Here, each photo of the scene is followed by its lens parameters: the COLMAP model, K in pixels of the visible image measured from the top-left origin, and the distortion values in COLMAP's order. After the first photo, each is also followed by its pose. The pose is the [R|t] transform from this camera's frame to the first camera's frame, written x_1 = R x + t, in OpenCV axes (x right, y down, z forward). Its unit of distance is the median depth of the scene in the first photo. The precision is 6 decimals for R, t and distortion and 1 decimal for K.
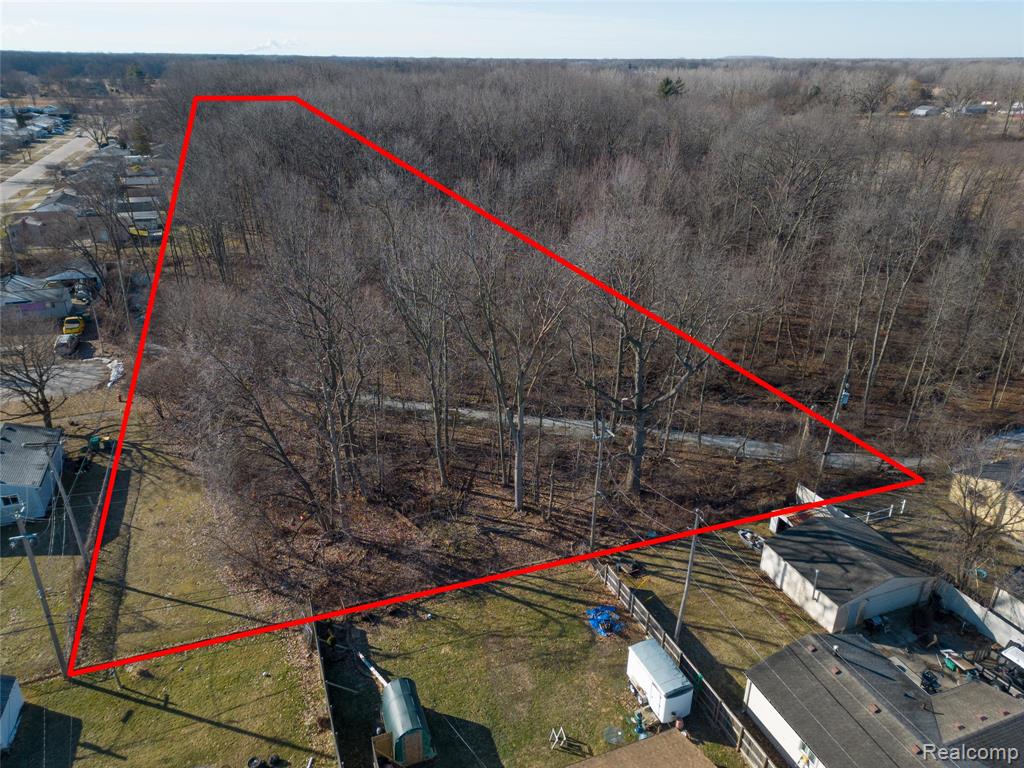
lens RADIAL K [[705.8, 0, 512.0], [0, 705.8, 384.0], [0, 0, 1]] dist [0.094359, -0.095744]
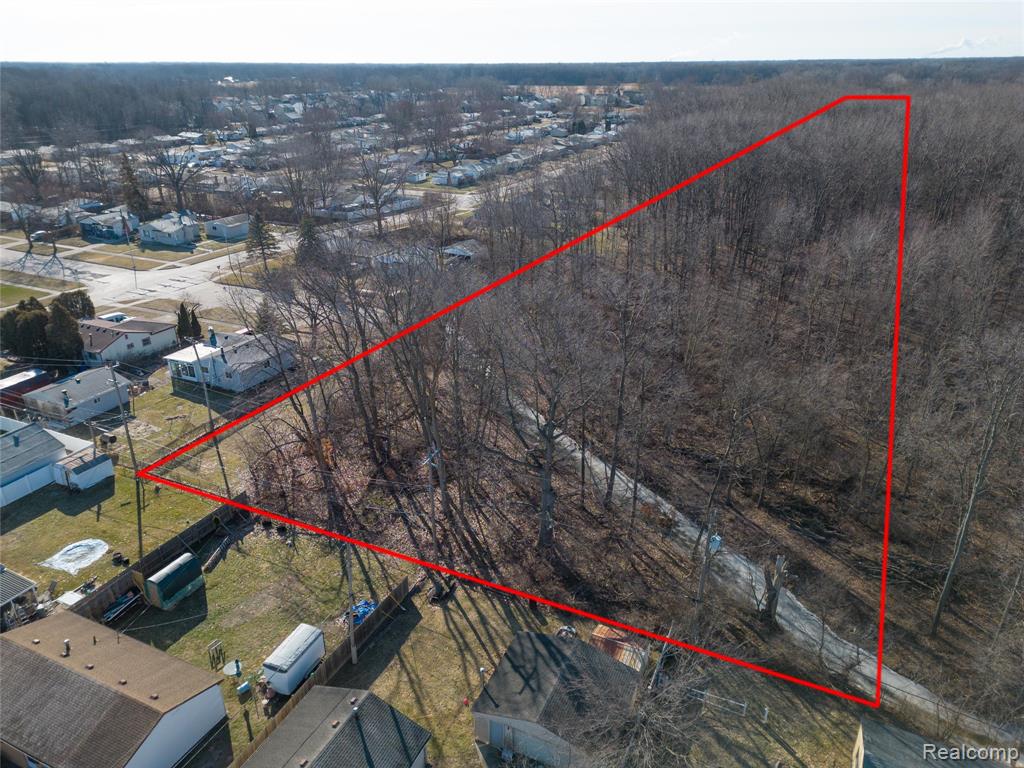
lens RADIAL K [[705.8, 0, 512.0], [0, 705.8, 384.0], [0, 0, 1]] dist [0.094359, -0.095744]
pose [[0.690321, 0.285100, -0.664962, 0.923879], [-0.287689, 0.951469, 0.109278, -0.202416], [0.663846, 0.115865, 0.738839, 0.270575]]
